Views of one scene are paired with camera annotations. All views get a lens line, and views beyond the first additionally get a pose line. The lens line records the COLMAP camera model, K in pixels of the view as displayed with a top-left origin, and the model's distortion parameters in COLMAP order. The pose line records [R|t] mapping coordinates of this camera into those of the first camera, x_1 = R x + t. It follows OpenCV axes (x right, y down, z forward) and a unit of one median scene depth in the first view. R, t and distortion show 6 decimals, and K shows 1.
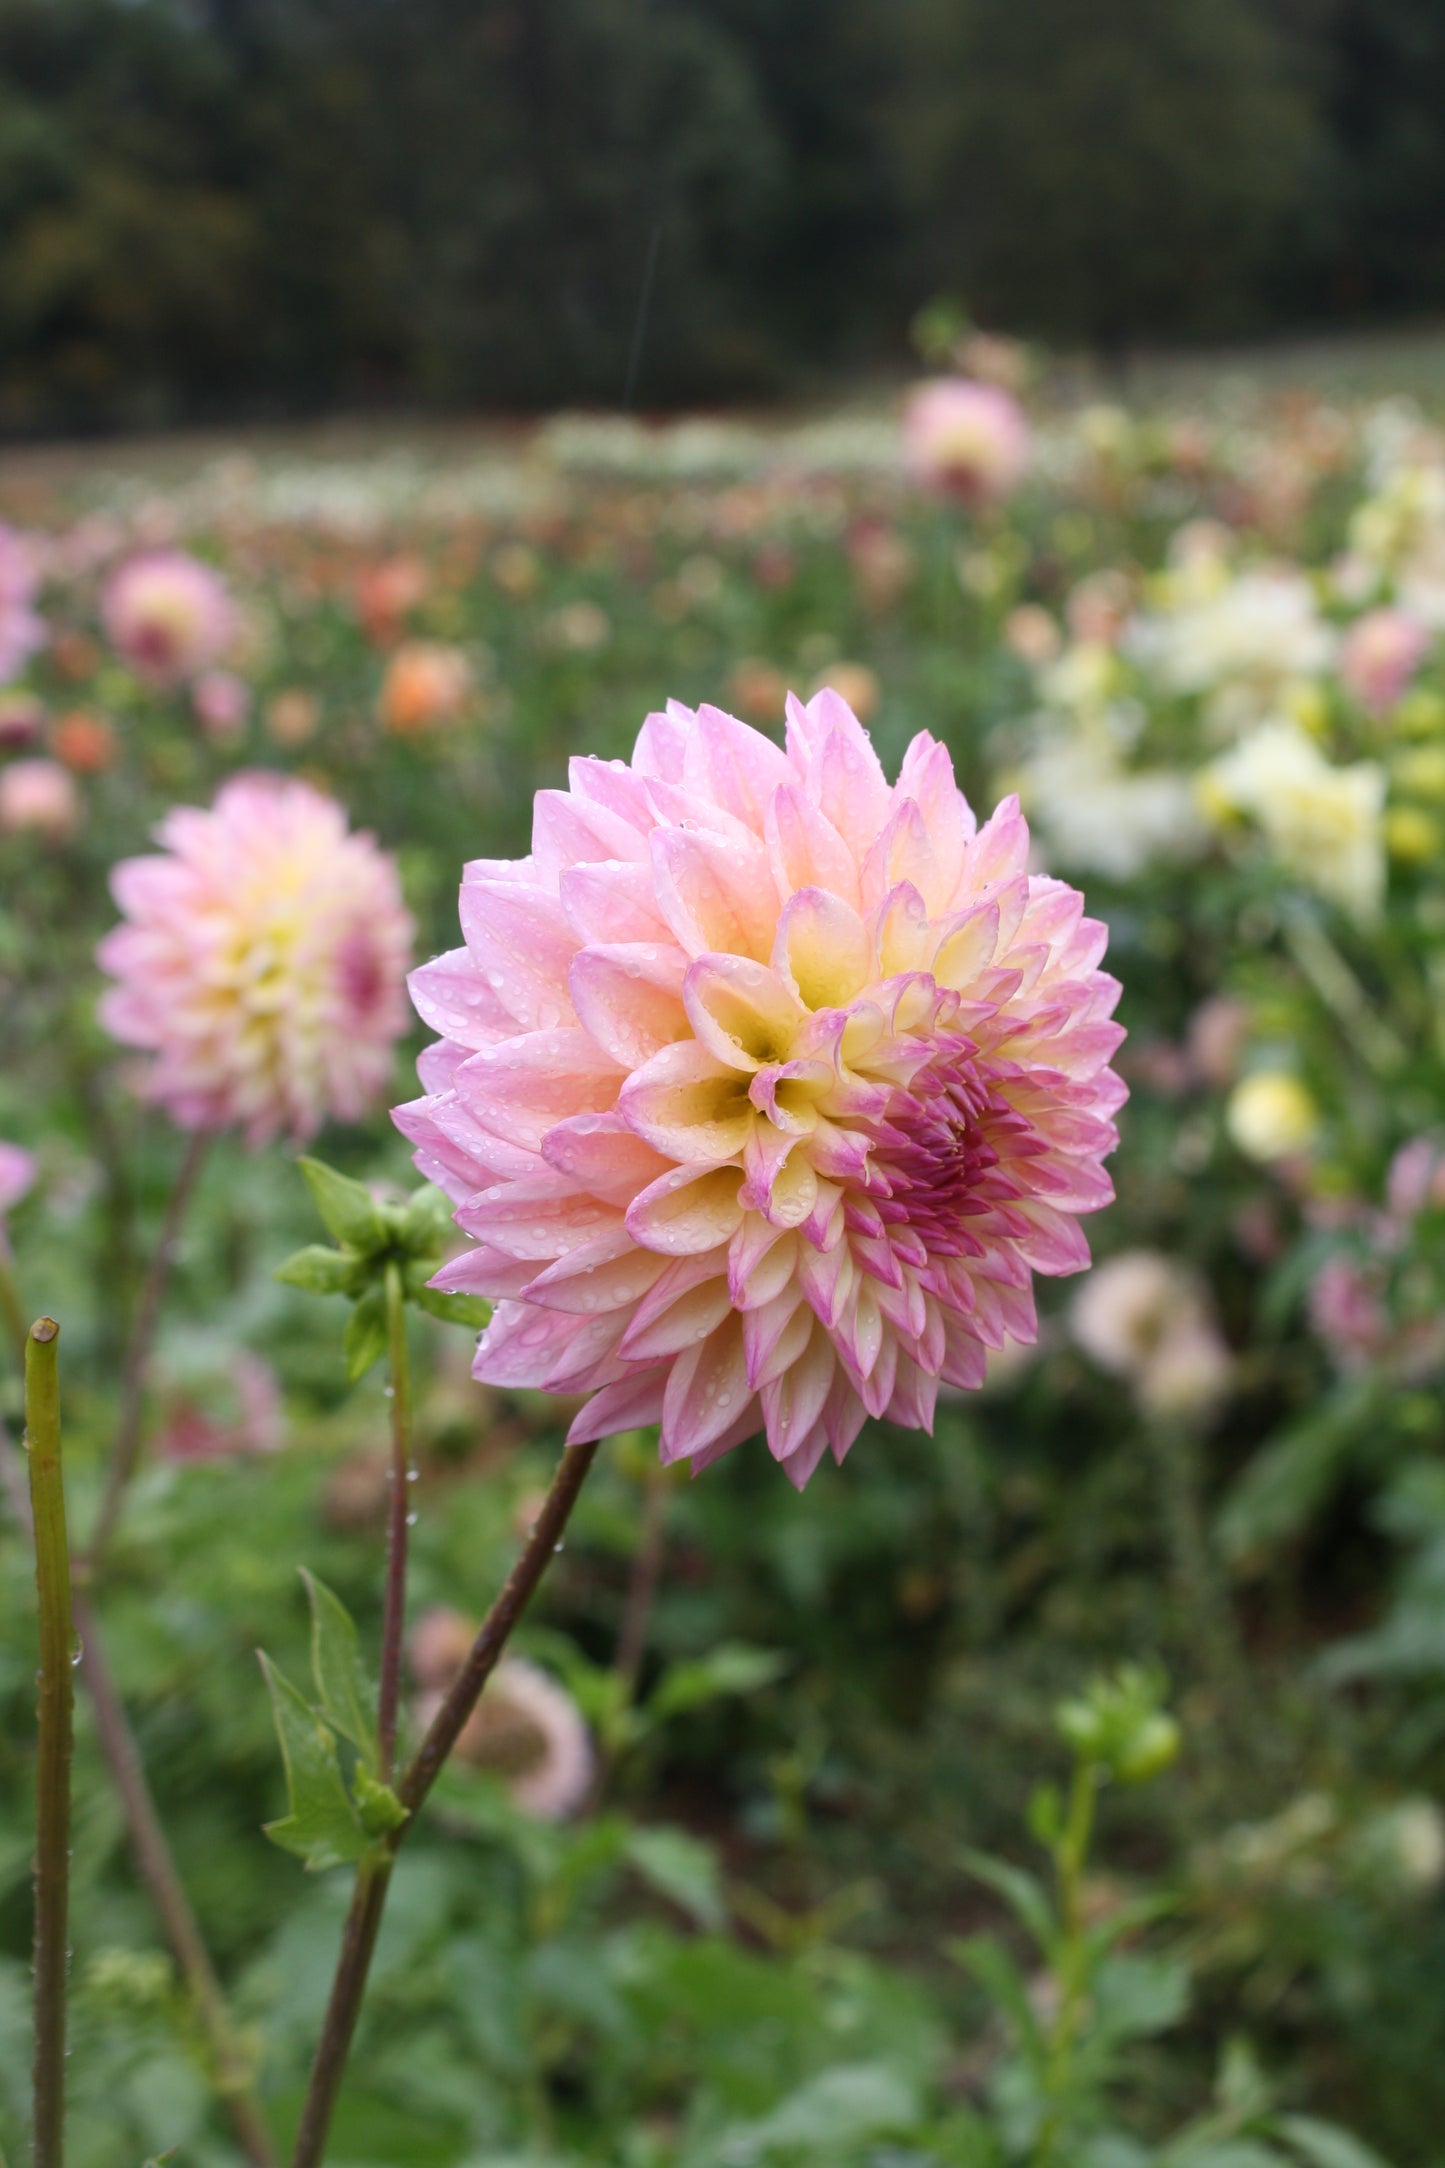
lens RADIAL K [[3508.3, 0, 722.5], [0, 3508.3, 1084.0], [0, 0, 1]] dist [0.013696, 0.112291]
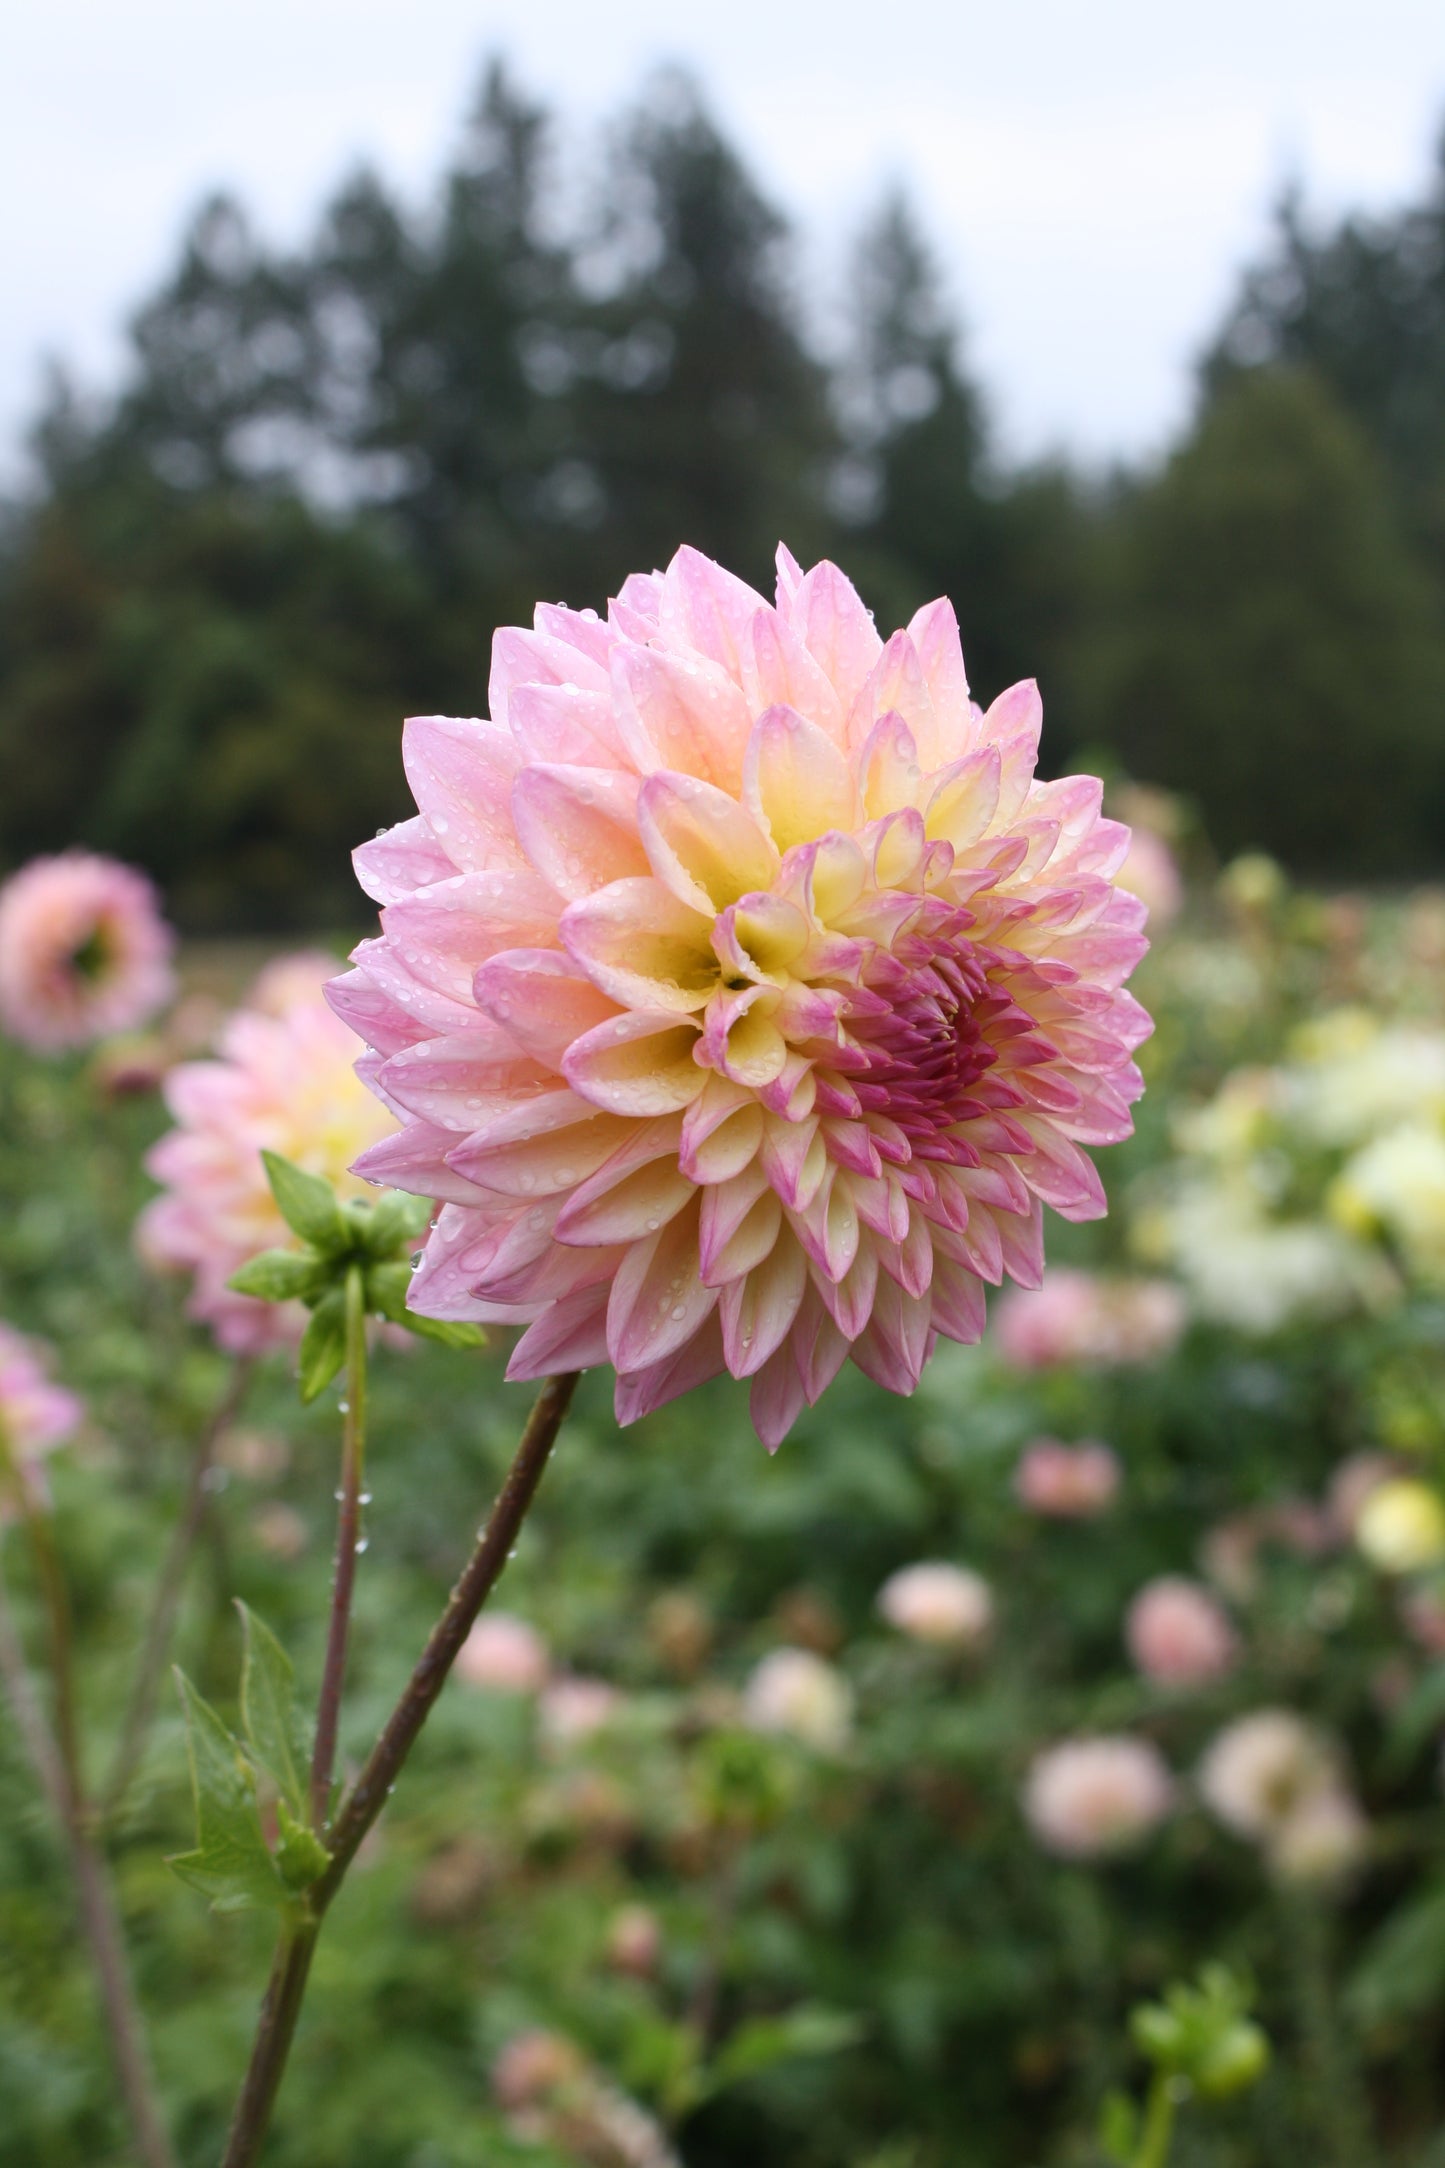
lens RADIAL K [[3508.3, 0, 722.5], [0, 3508.3, 1084.0], [0, 0, 1]] dist [0.013696, 0.112291]
pose [[0.998573, 0.030948, -0.043520, 0.048176], [-0.036498, 0.990427, -0.133123, 0.150110], [0.038983, 0.134522, 0.990144, 0.117845]]
